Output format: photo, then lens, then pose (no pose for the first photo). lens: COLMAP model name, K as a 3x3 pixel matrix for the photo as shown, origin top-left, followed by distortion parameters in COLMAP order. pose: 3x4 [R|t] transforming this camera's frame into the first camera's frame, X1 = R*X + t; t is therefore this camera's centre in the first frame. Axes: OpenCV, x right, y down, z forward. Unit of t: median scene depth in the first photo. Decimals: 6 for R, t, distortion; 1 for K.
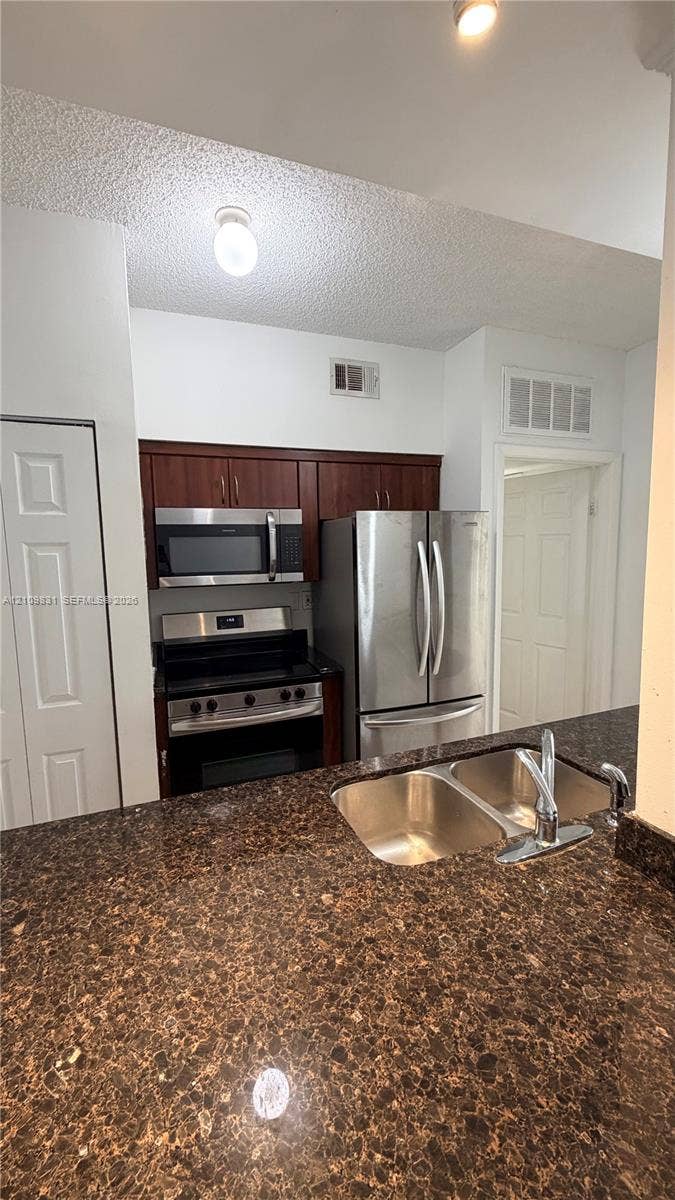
lens RADIAL K [[476.6, 0, 337.1], [0, 476.6, 600.4], [0, 0, 1]] dist [0.002089, -0.000296]
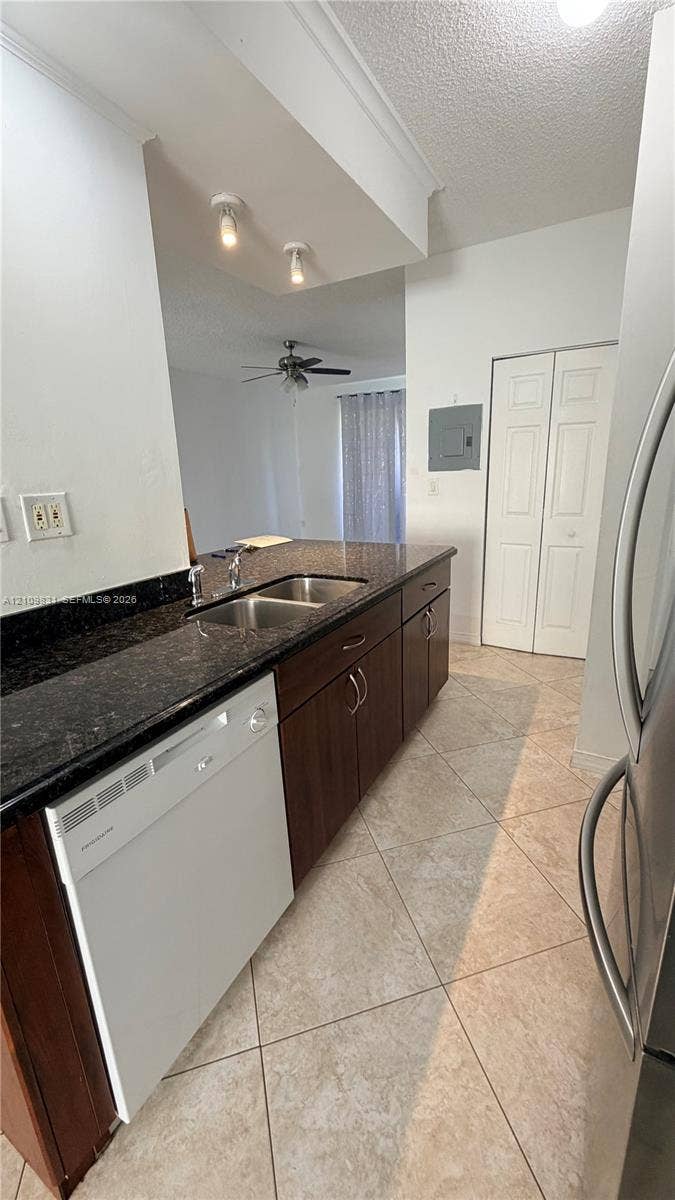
lens RADIAL K [[476.6, 0, 338.1], [0, 476.6, 600.6], [0, 0, 1]] dist [0.002089, -0.000296]
pose [[-0.766915, 0.218251, -0.603496, 0.509985], [-0.024712, 0.929653, 0.367608, -0.054988], [0.641272, 0.296838, -0.707571, 1.040517]]
